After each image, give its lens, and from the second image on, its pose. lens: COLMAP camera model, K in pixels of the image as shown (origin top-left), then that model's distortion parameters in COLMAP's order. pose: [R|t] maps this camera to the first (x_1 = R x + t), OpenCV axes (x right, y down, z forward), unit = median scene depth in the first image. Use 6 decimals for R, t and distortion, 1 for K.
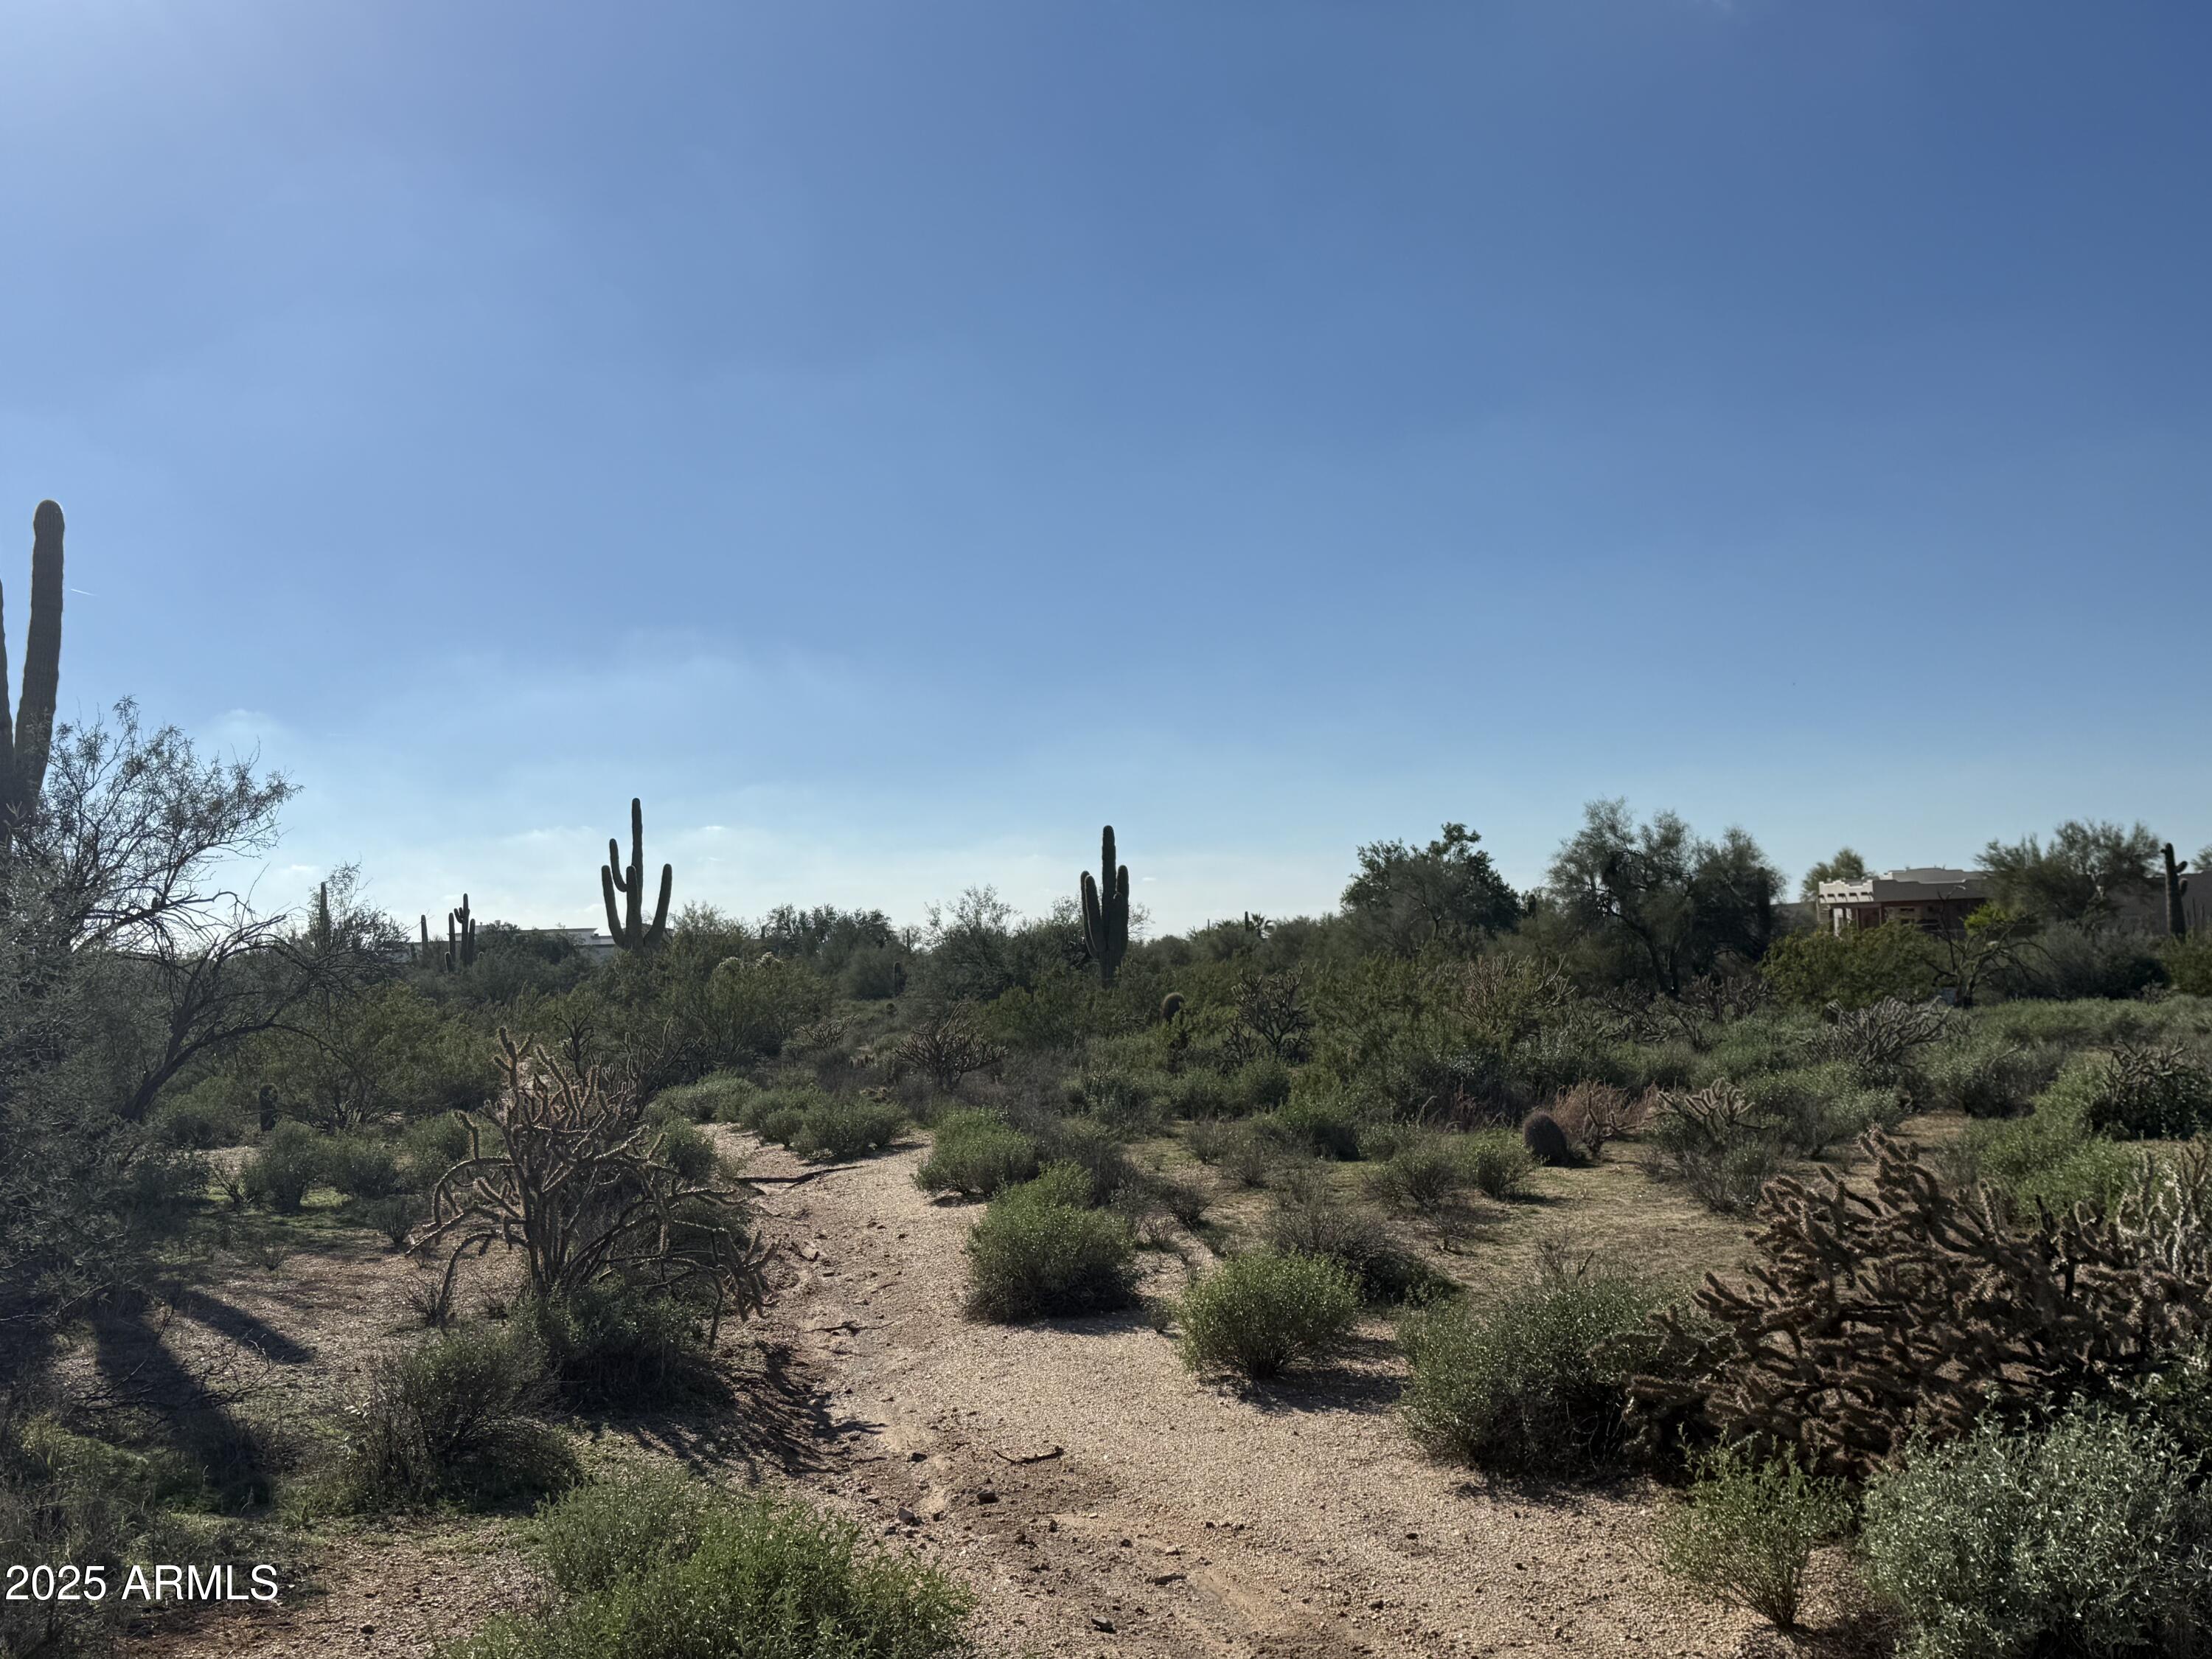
lens RADIAL K [[2206.6, 0, 1088.3], [0, 2206.6, 828.2], [0, 0, 1]] dist [0.106217, 0.000000]
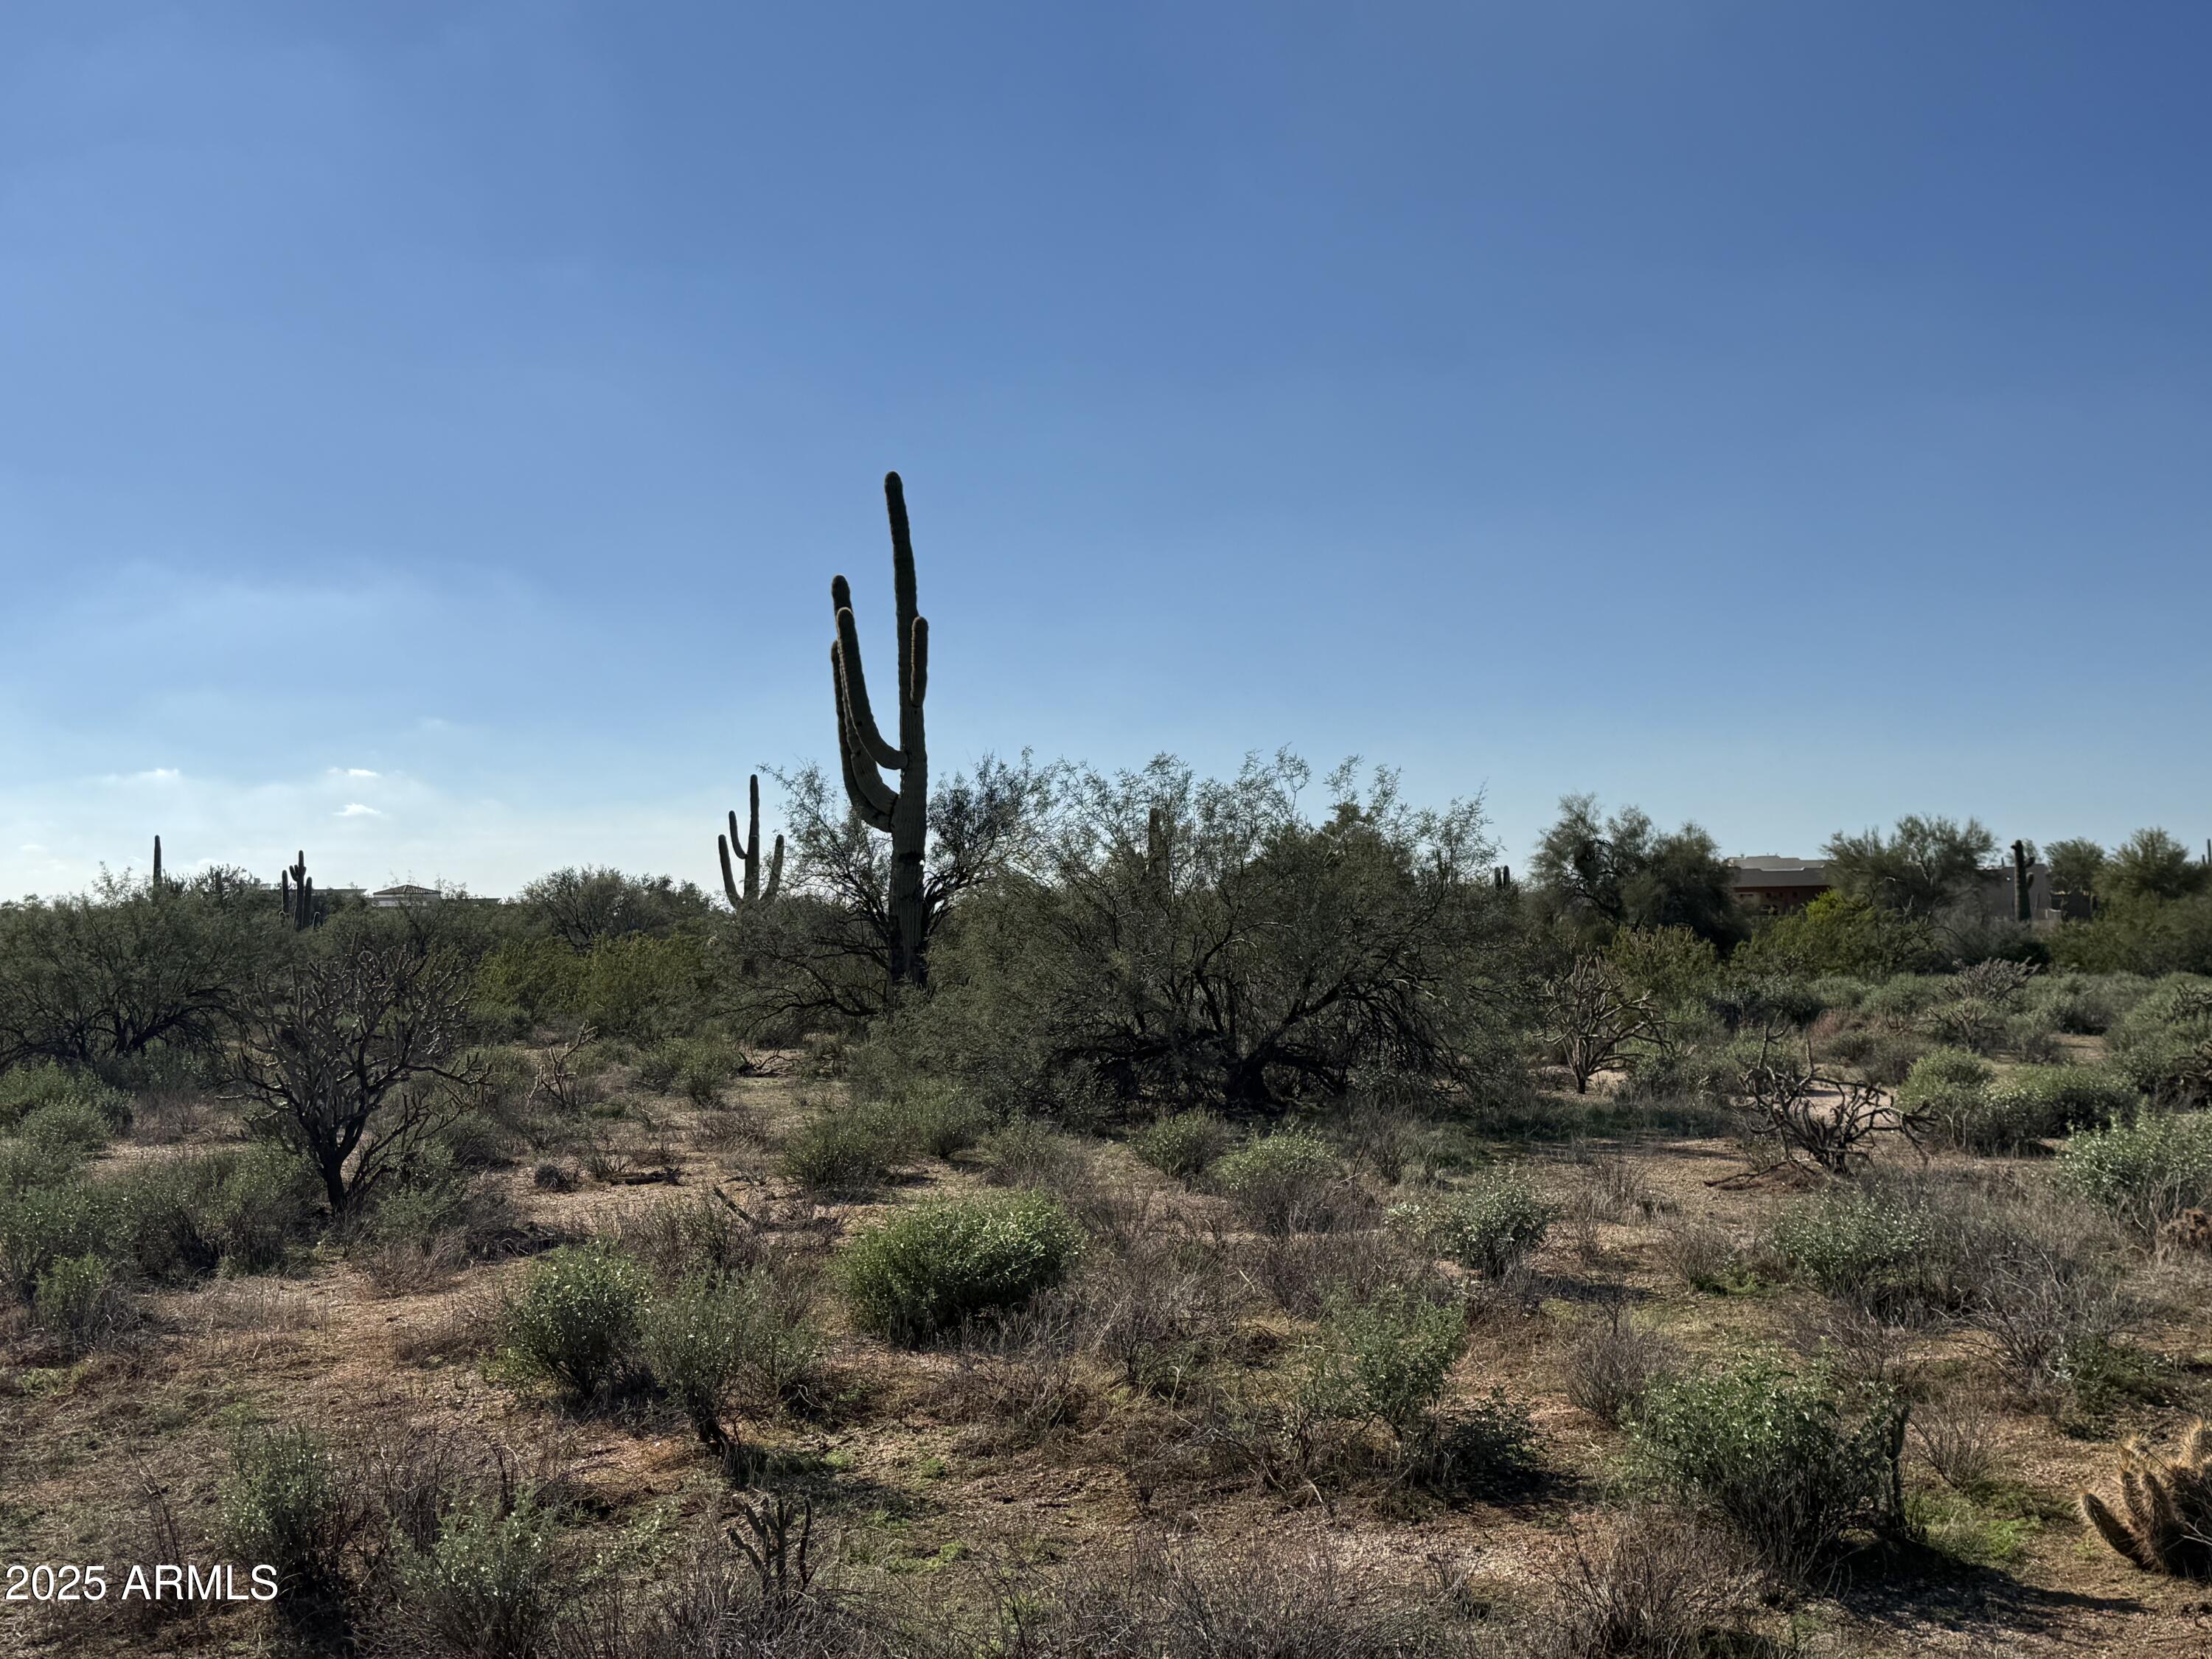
lens RADIAL K [[2458.9, 0, 1097.7], [0, 2458.9, 818.9], [0, 0, 1]] dist [0.132064, 0.000000]
pose [[0.991550, 0.023162, 0.127638, -0.169158], [-0.024652, 0.999645, 0.010103, -0.007036], [-0.127359, -0.013164, 0.991769, -0.214998]]
